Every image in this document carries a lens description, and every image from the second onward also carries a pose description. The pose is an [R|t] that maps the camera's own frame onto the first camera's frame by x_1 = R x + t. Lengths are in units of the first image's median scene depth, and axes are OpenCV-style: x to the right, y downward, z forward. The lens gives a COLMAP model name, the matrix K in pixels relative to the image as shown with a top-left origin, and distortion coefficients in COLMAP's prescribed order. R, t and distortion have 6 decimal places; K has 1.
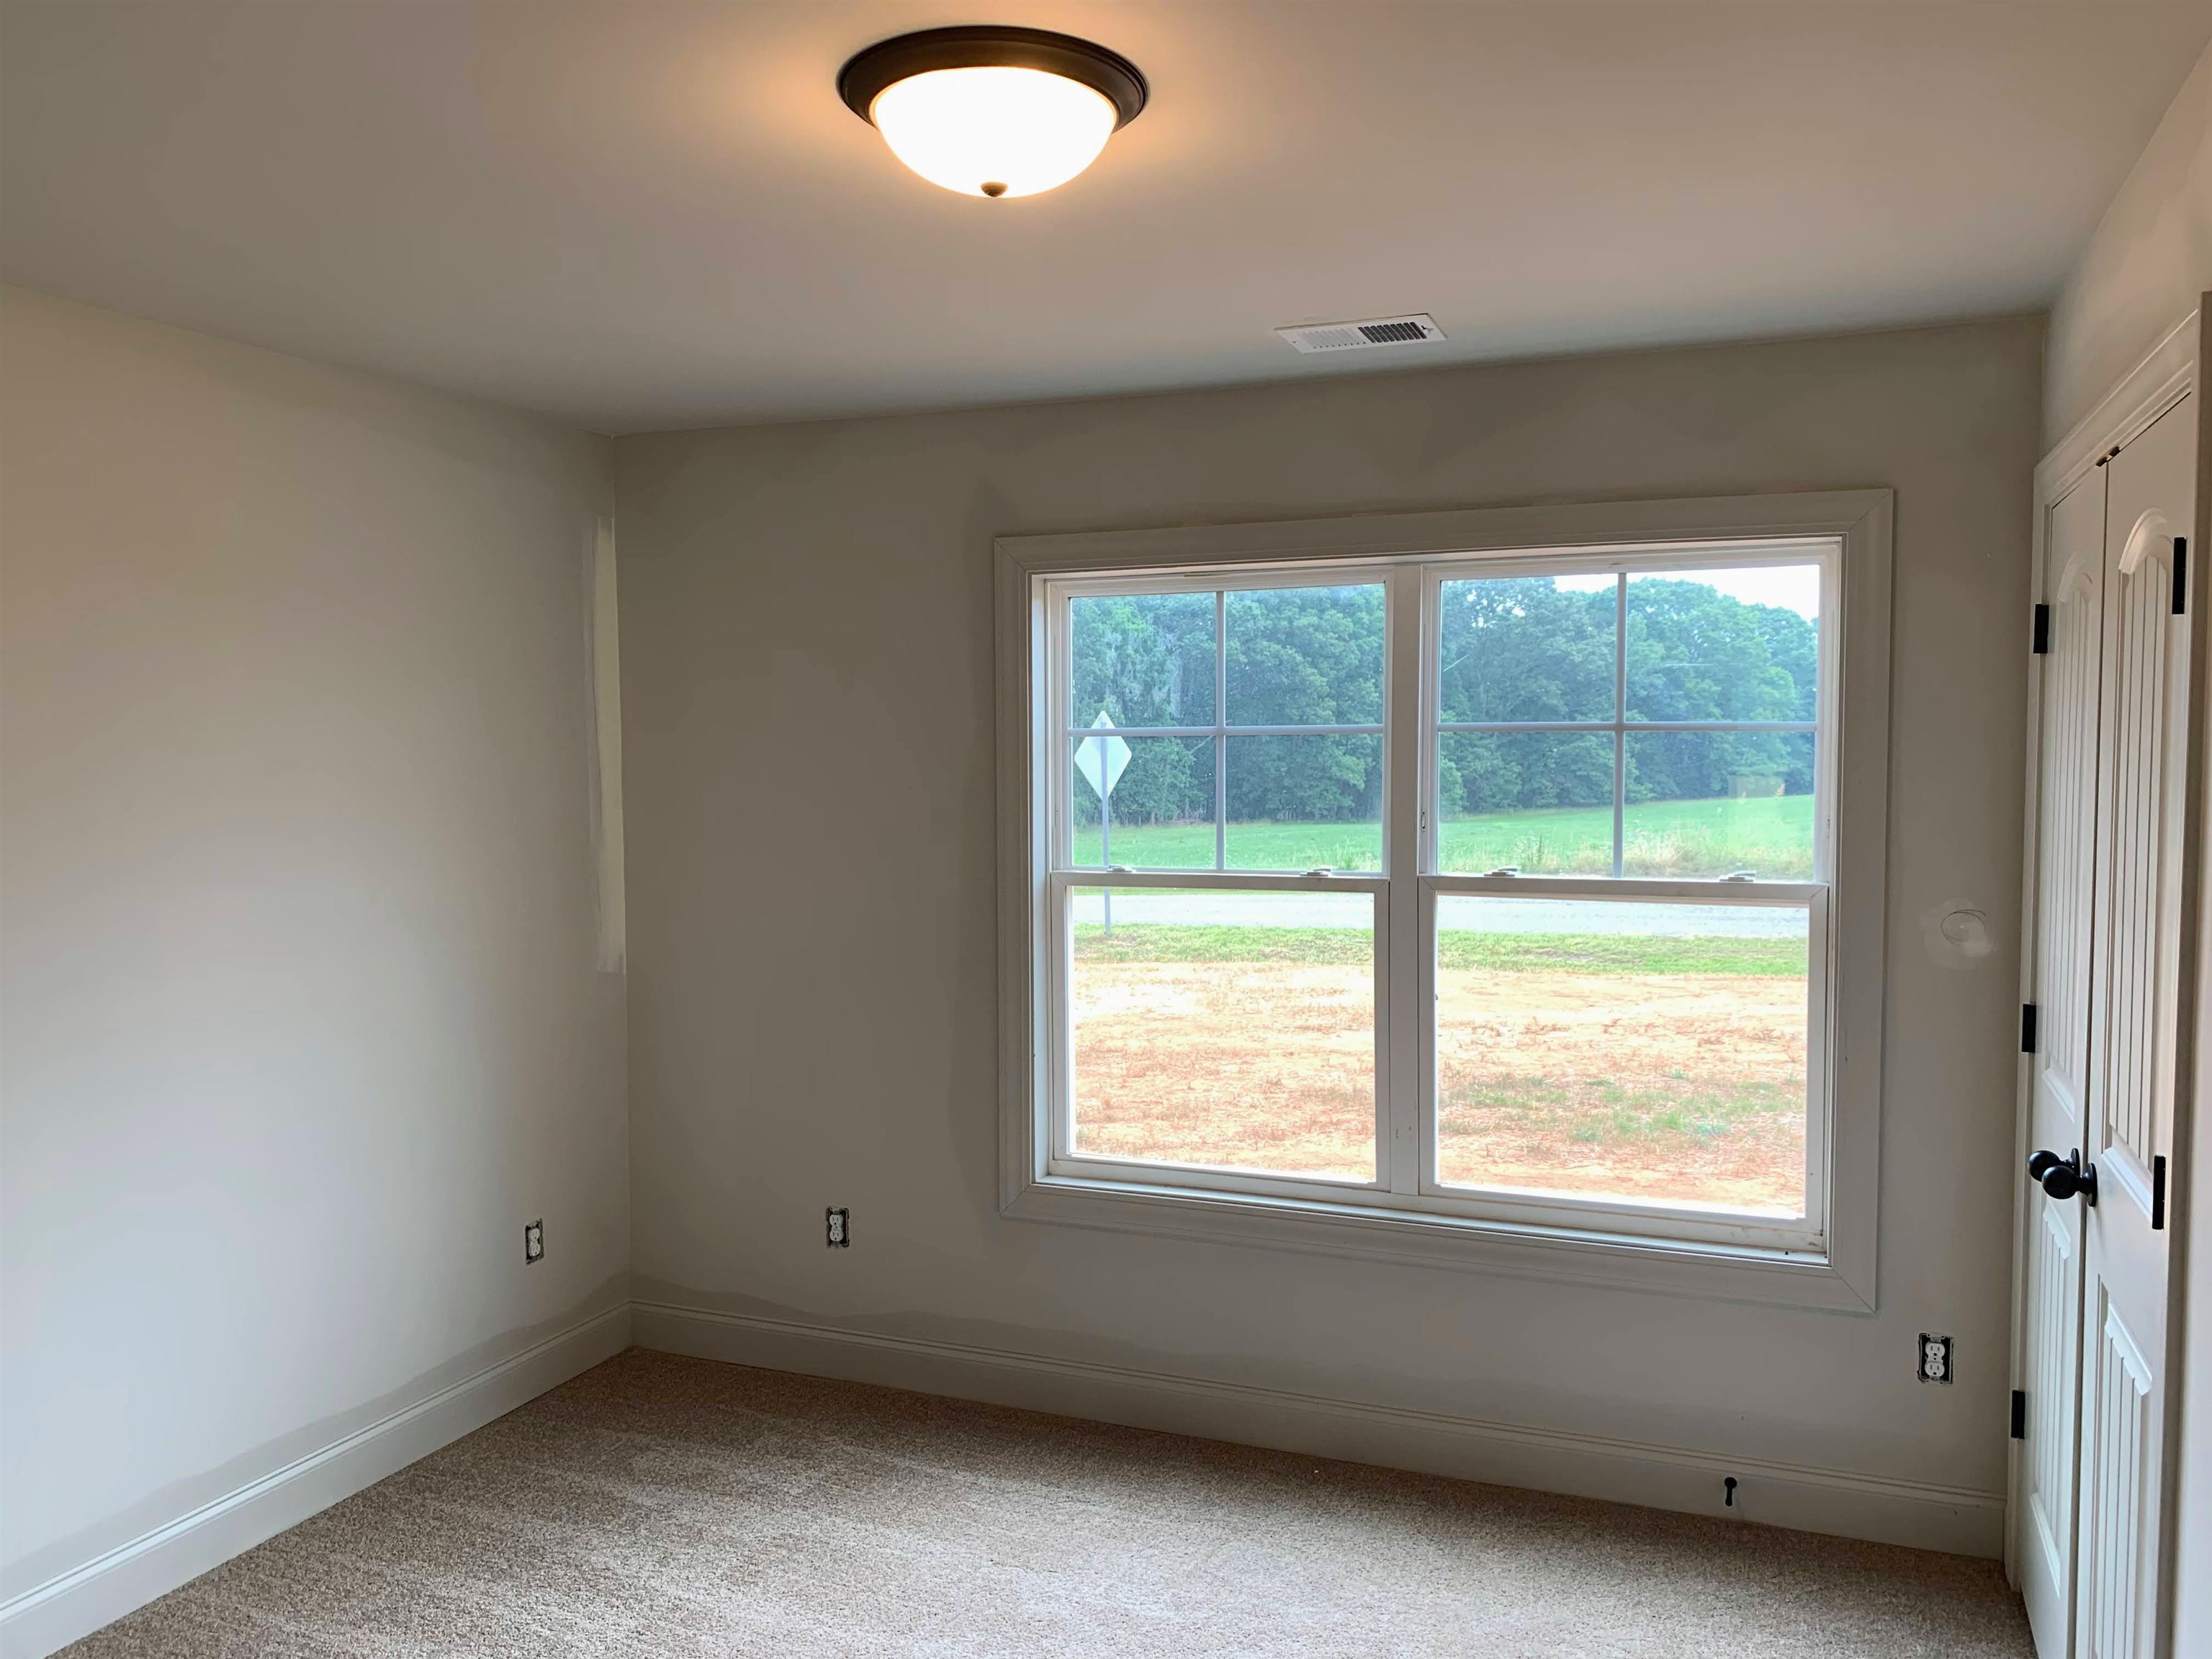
lens RADIAL K [[1726.9, 0, 1106.0], [0, 1726.9, 829.5], [0, 0, 1]] dist [0.126452, -0.238112]
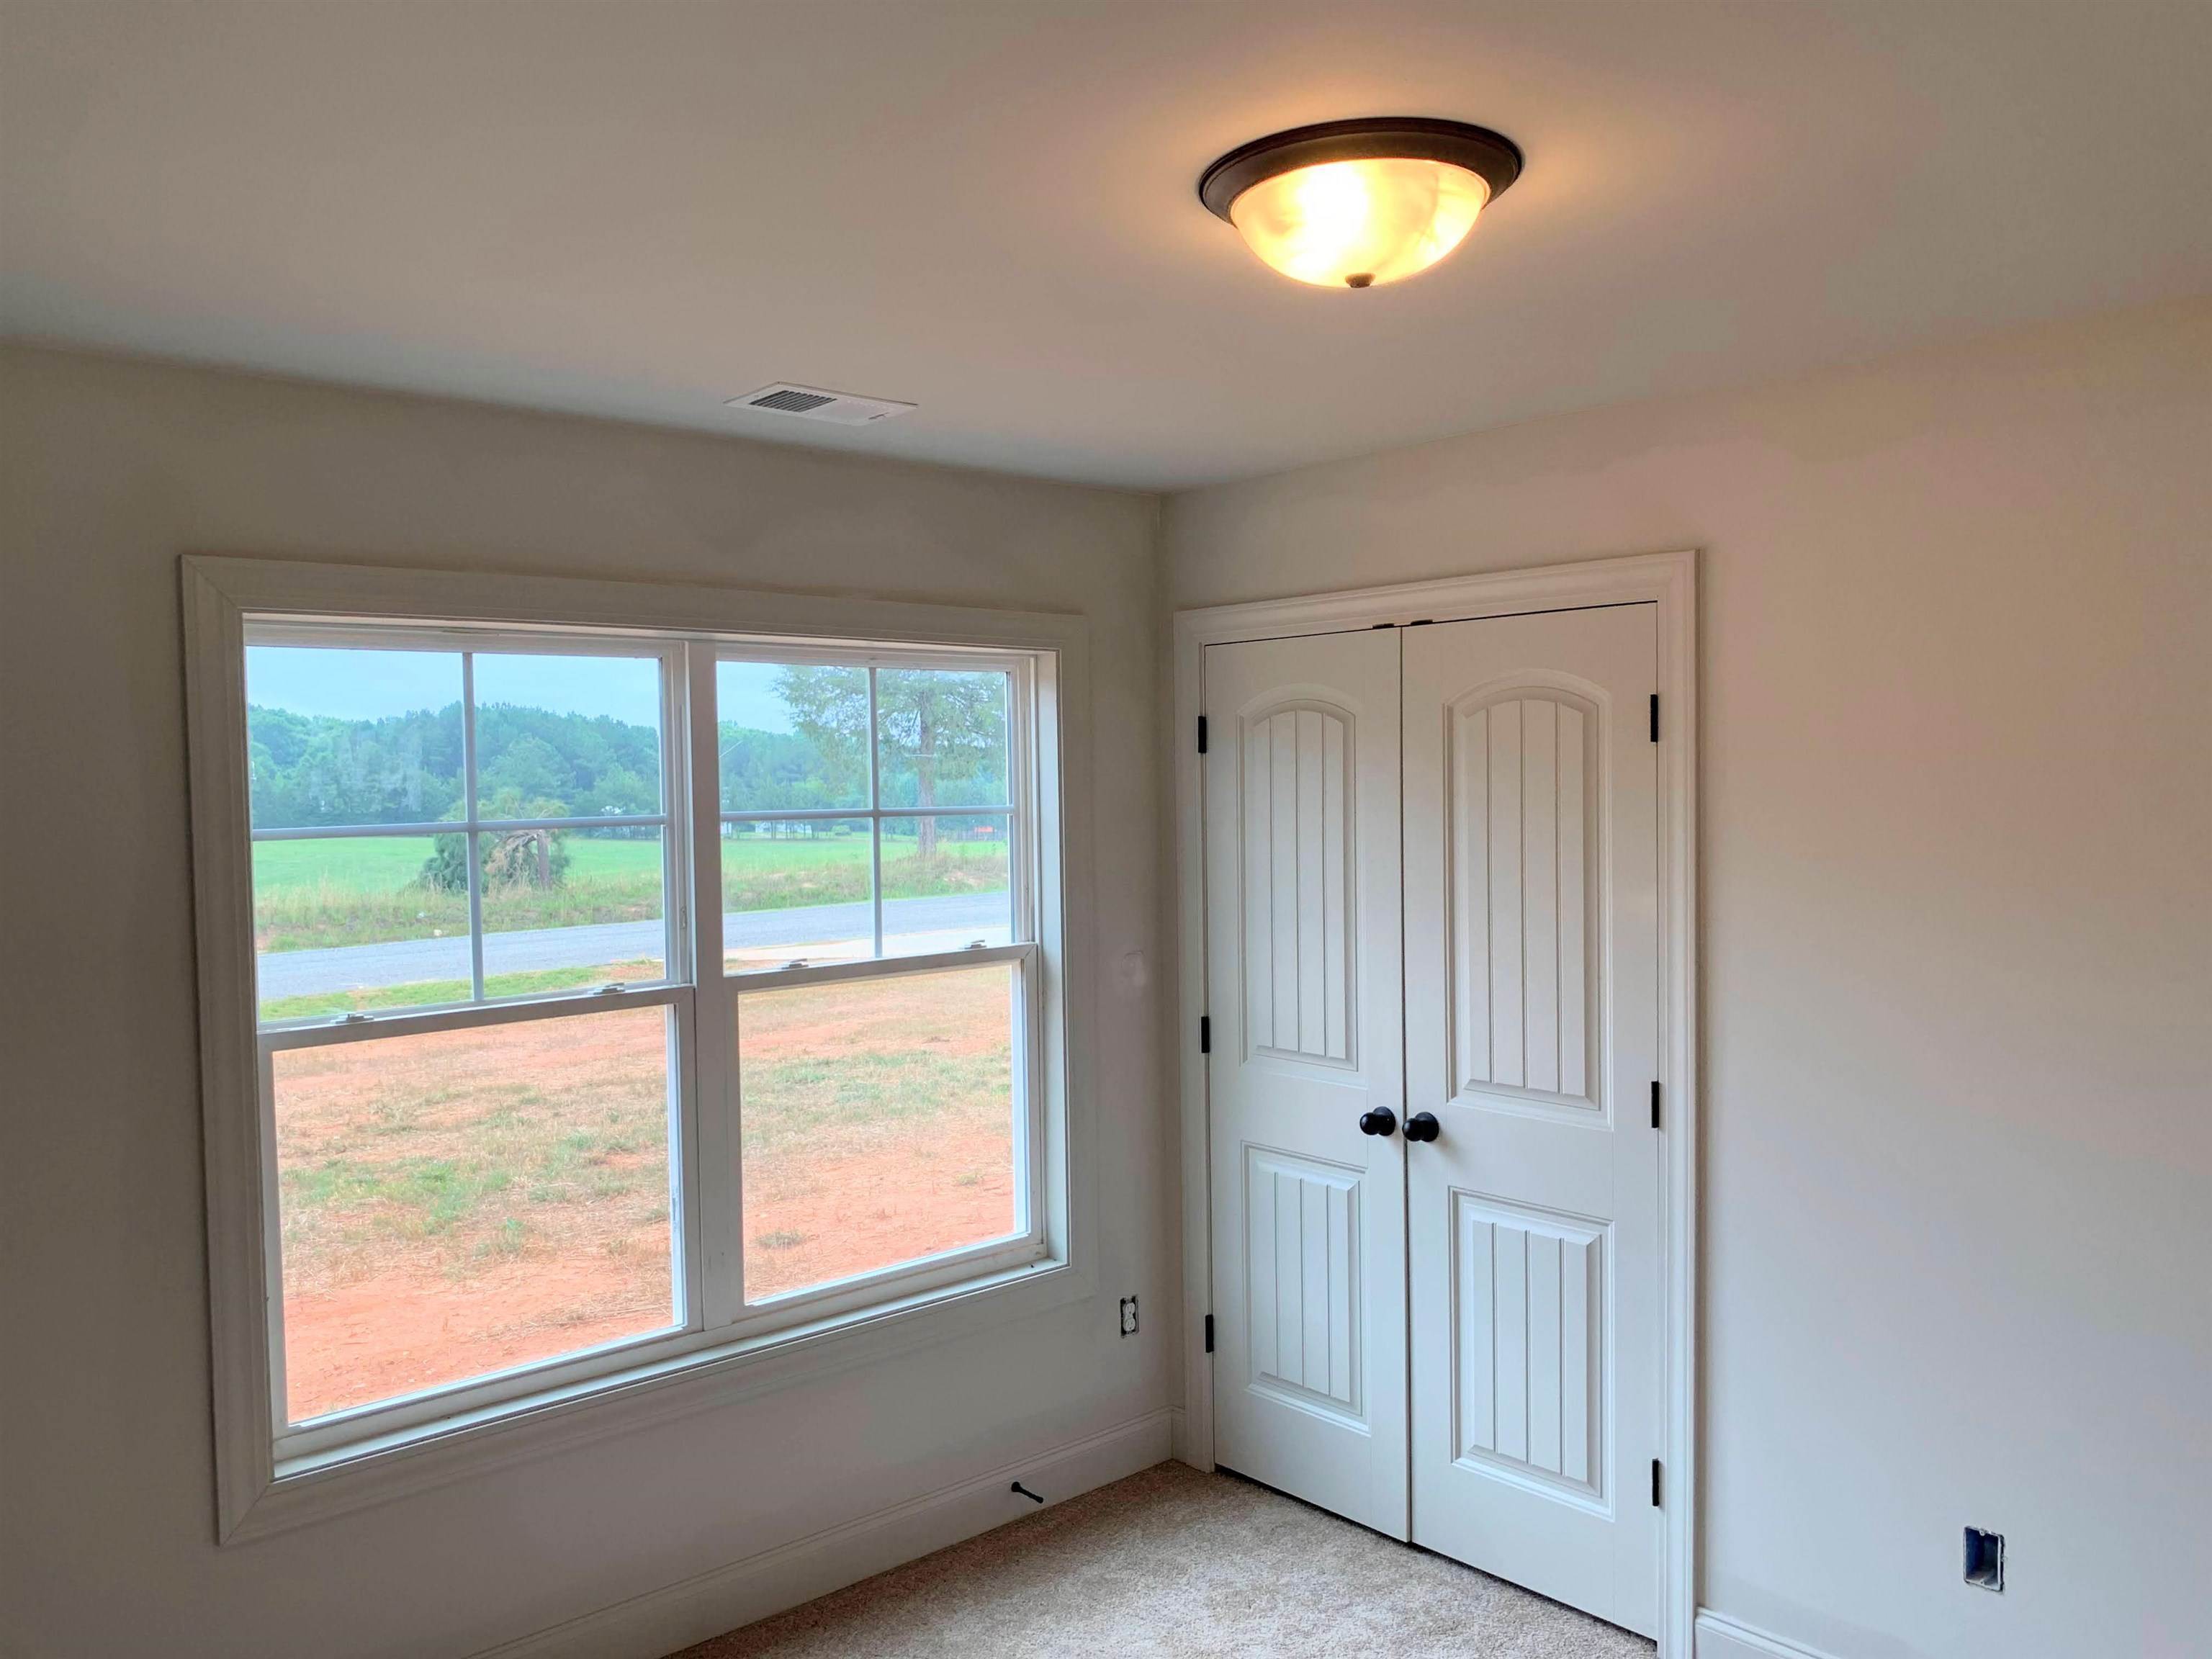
lens RADIAL K [[1726.9, 0, 1106.0], [0, 1726.9, 829.5], [0, 0, 1]] dist [0.126452, -0.238112]
pose [[0.445812, -0.033602, 0.894496, -0.552225], [0.061676, 0.998073, 0.006754, -0.045649], [-0.892999, 0.052158, 0.447026, 0.394560]]
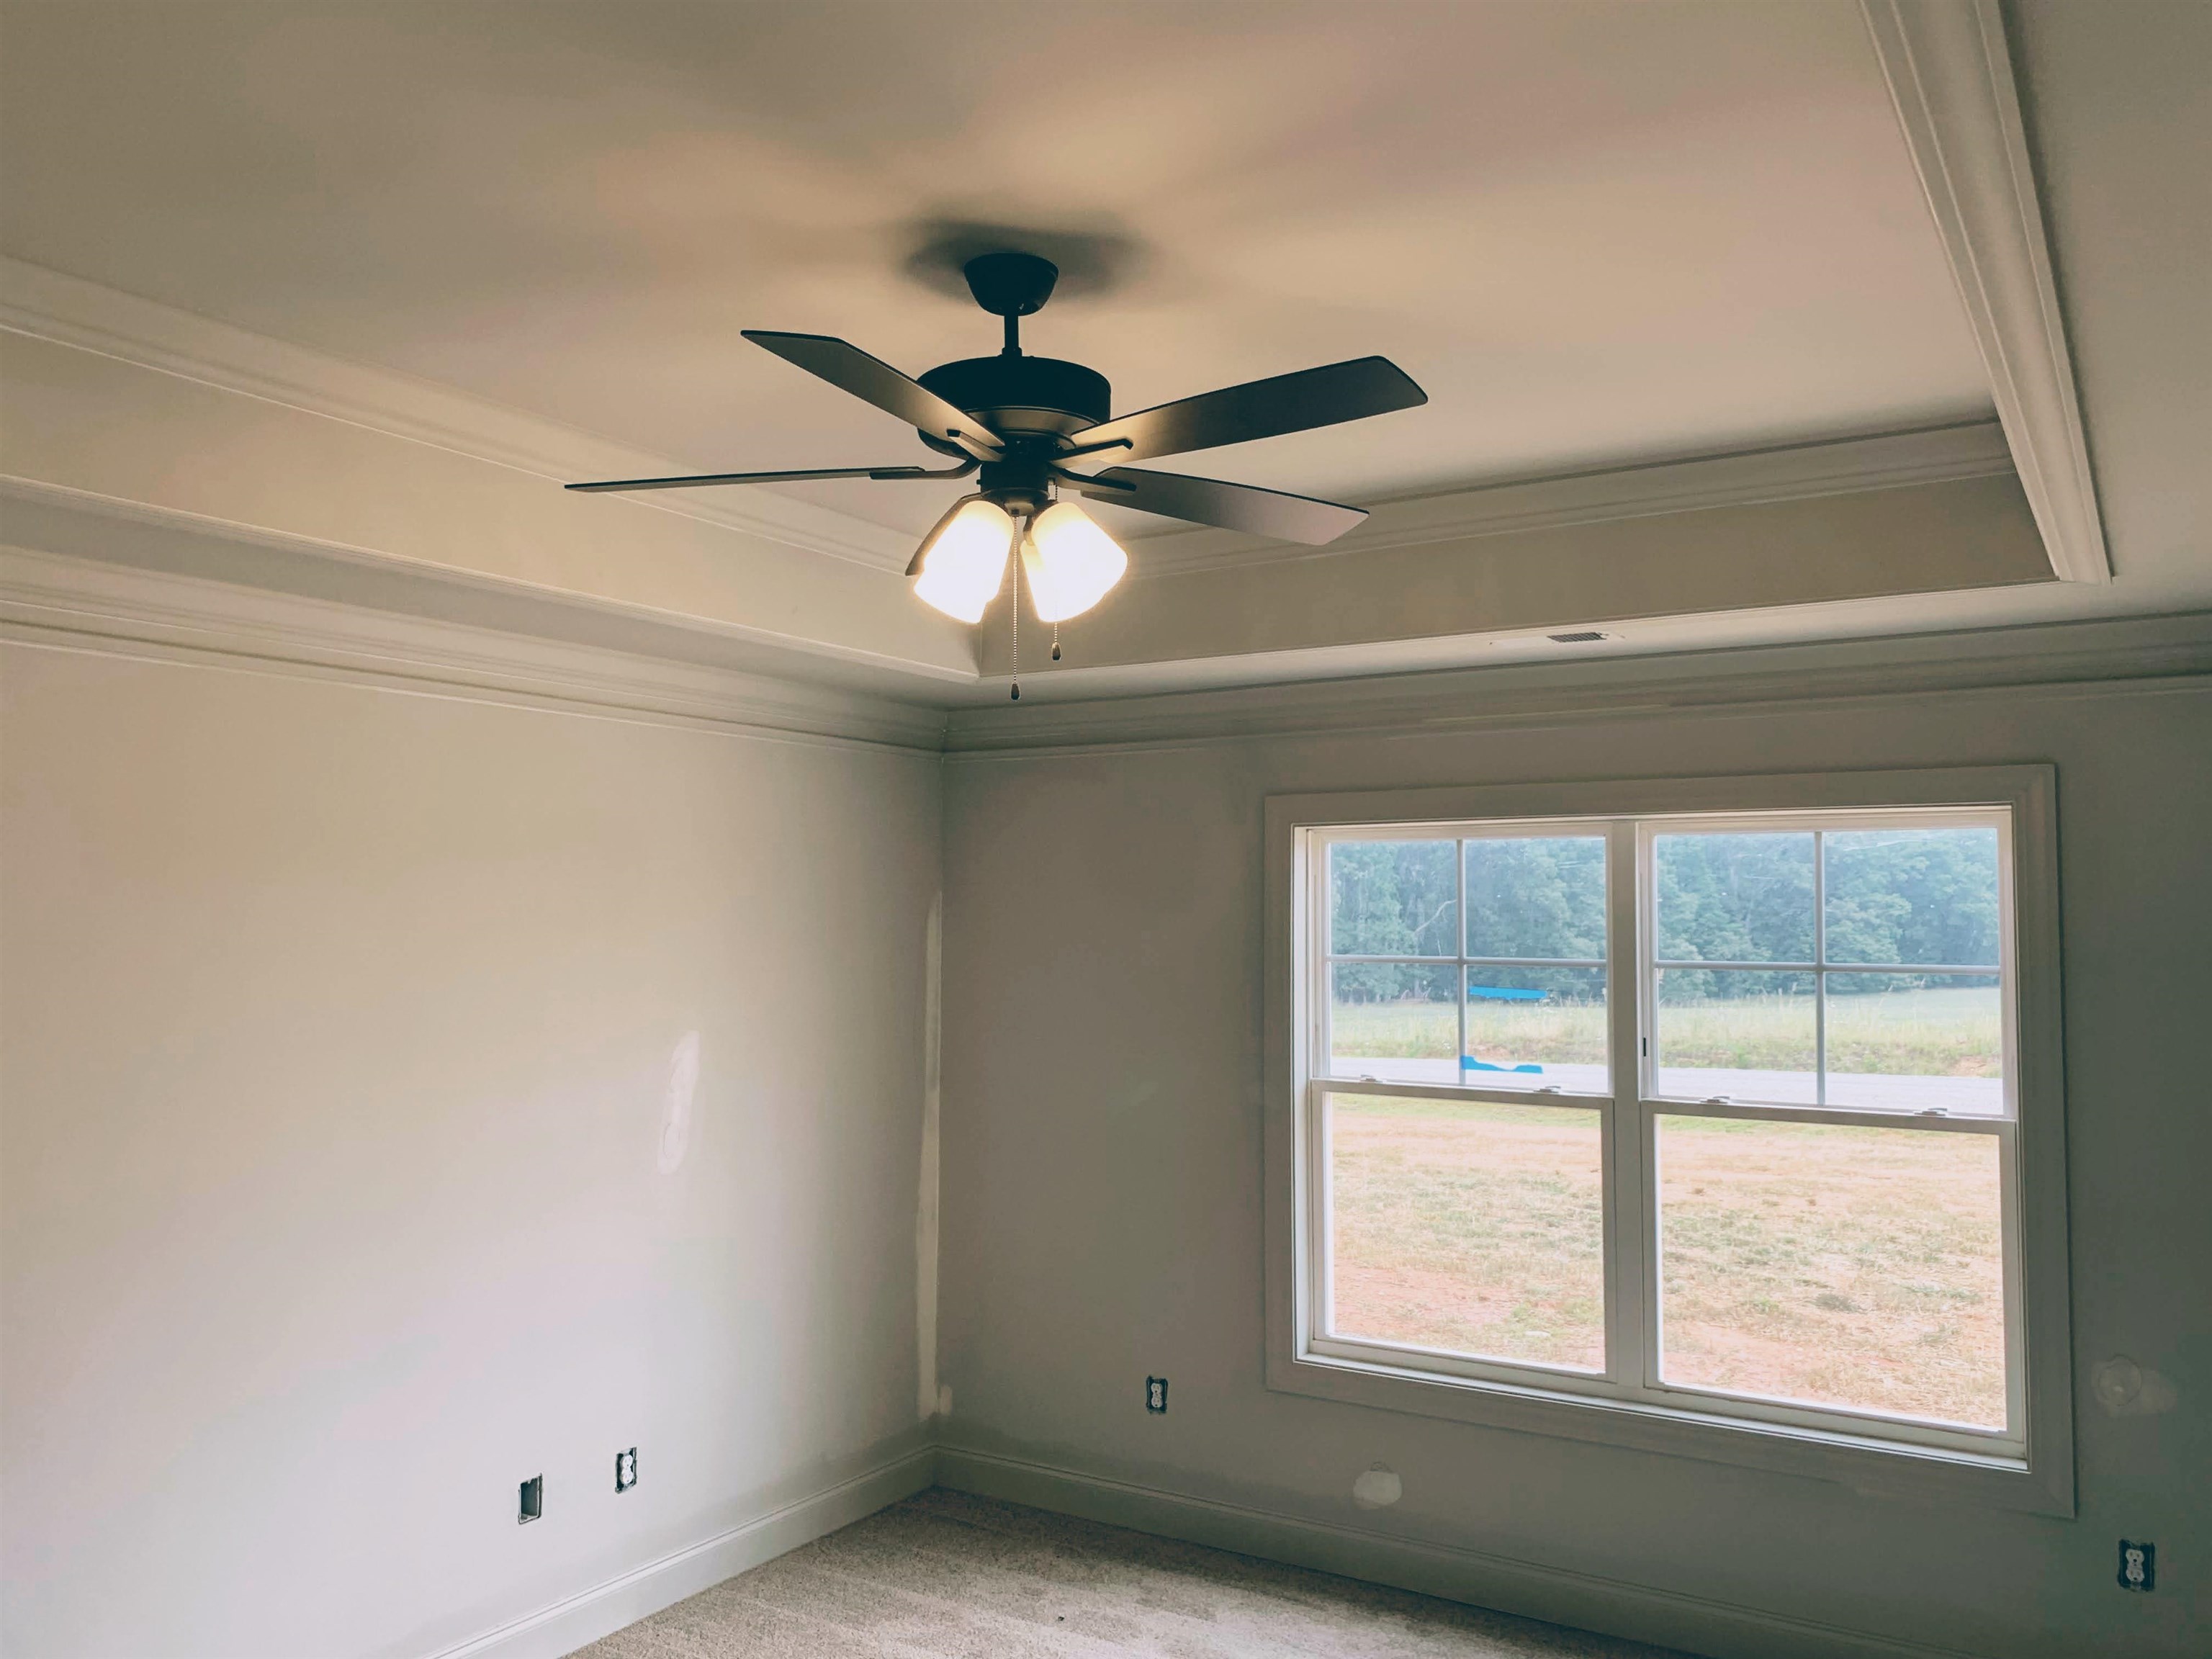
lens RADIAL K [[1652.8, 0, 1105.1], [0, 1652.8, 789.1], [0, 0, 1]] dist [0.002328, -0.013999]
pose [[0.988571, -0.003876, -0.150706, -0.002036], [-0.015195, 0.992016, -0.125191, -0.033026], [0.149988, 0.126050, 0.980620, -0.137844]]
